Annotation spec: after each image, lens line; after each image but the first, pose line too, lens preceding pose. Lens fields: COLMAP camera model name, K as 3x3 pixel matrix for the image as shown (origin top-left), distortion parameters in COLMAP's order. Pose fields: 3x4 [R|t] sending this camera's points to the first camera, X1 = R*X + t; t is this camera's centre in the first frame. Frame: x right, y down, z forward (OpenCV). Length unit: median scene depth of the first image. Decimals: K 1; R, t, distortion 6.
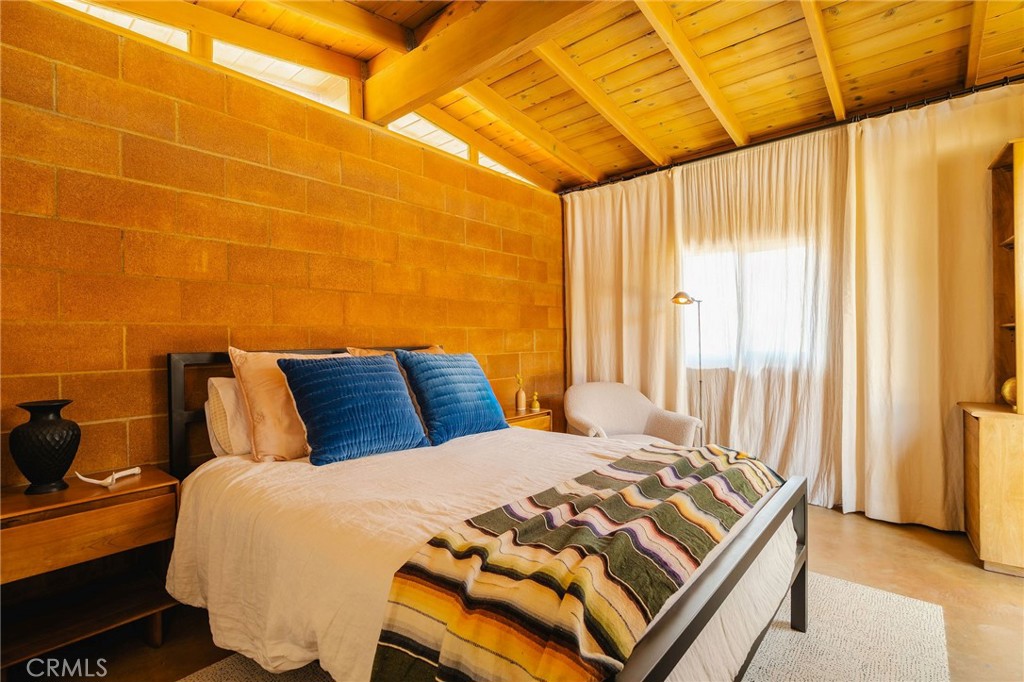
lens RADIAL K [[485.9, 0, 512.0], [0, 485.9, 341.0], [0, 0, 1]] dist [0.001224, 0.000102]
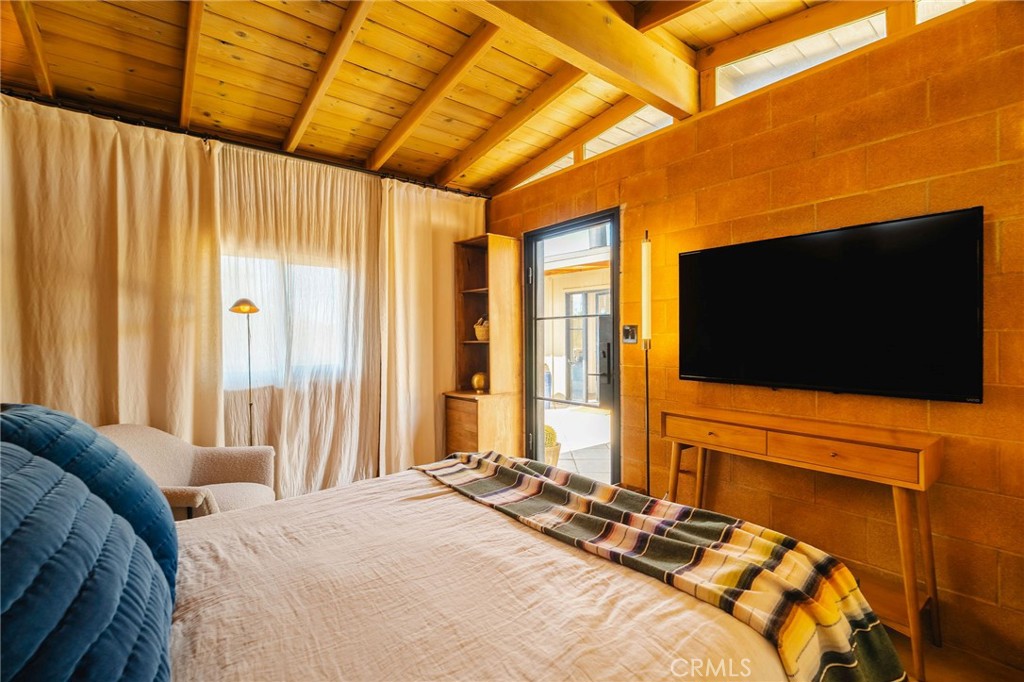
lens RADIAL K [[456.7, 0, 533.3], [0, 456.7, 338.3], [0, 0, 1]] dist [-0.001214, -0.000069]
pose [[0.171289, 0.012404, 0.985143, -0.608888], [0.011846, 0.999823, -0.014648, -0.028753], [-0.985150, 0.014179, 0.171112, 0.704120]]
